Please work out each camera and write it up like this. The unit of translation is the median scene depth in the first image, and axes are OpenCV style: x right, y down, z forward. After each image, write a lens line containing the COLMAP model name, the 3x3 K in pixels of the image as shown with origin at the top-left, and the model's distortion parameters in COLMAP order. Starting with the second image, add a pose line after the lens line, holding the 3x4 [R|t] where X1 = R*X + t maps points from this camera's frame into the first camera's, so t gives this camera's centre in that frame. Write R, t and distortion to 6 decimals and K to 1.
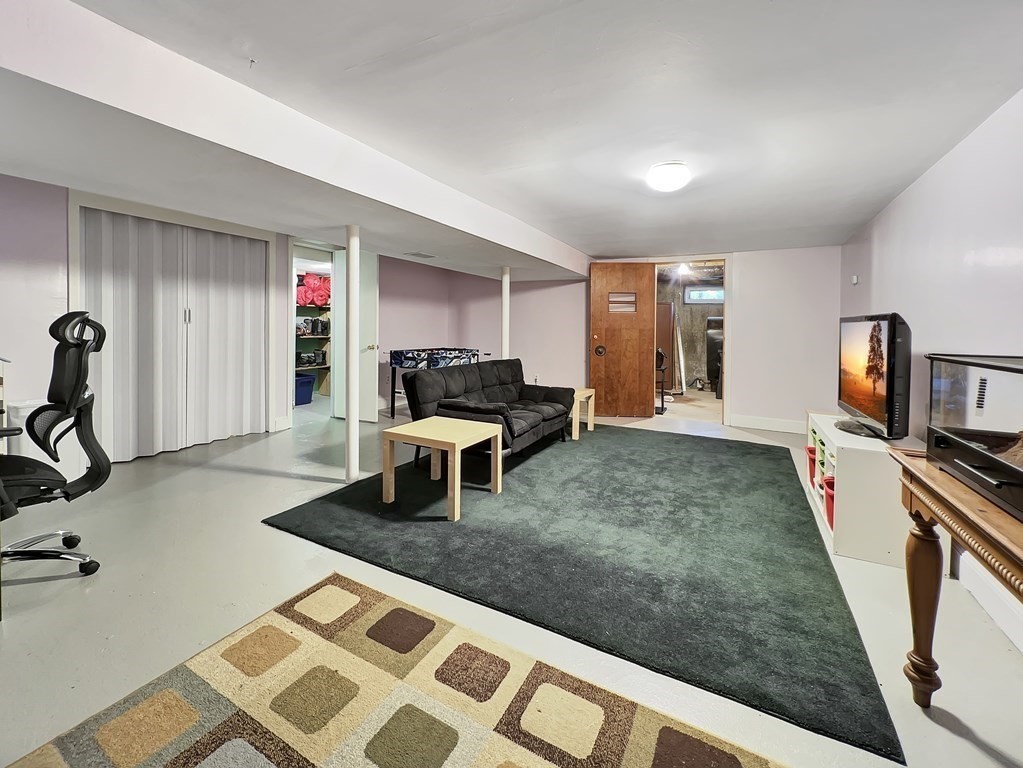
lens RADIAL K [[439.7, 0, 475.2], [0, 439.7, 383.3], [0, 0, 1]] dist [-0.000997, -0.000661]
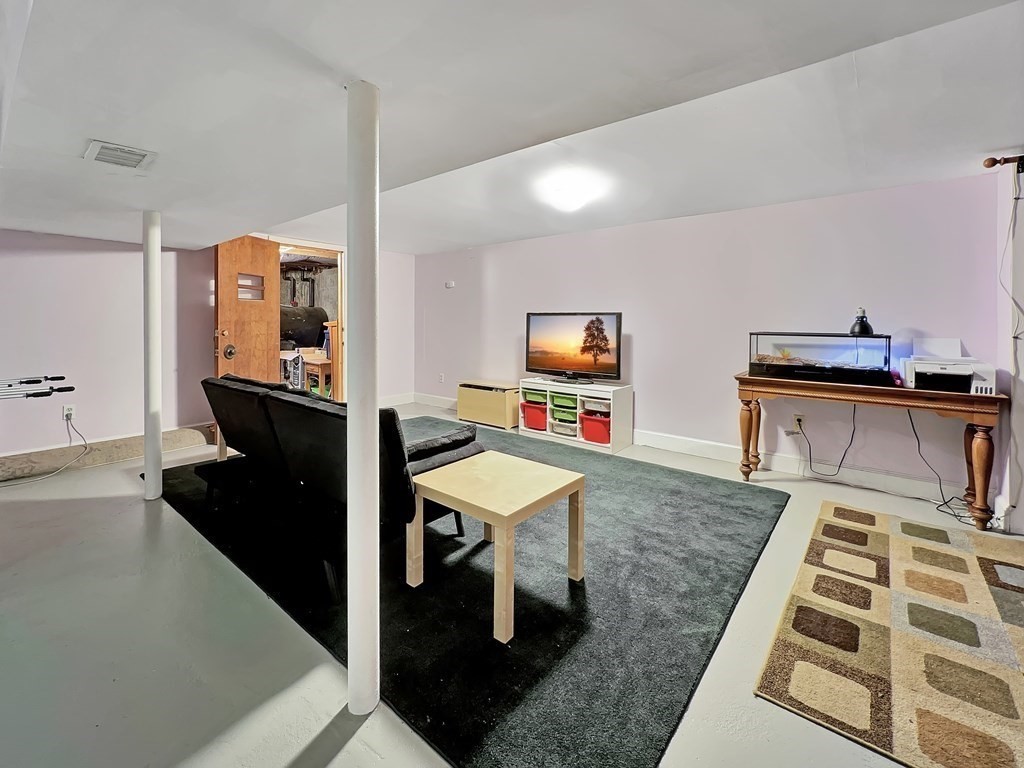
lens RADIAL K [[440.1, 0, 475.7], [0, 440.1, 383.3], [0, 0, 1]] dist [-0.000997, -0.000661]
pose [[0.186906, -0.146771, 0.971352, -1.143762], [0.115247, 0.985225, 0.126692, -0.209835], [-0.975594, 0.088266, 0.201059, 1.428199]]
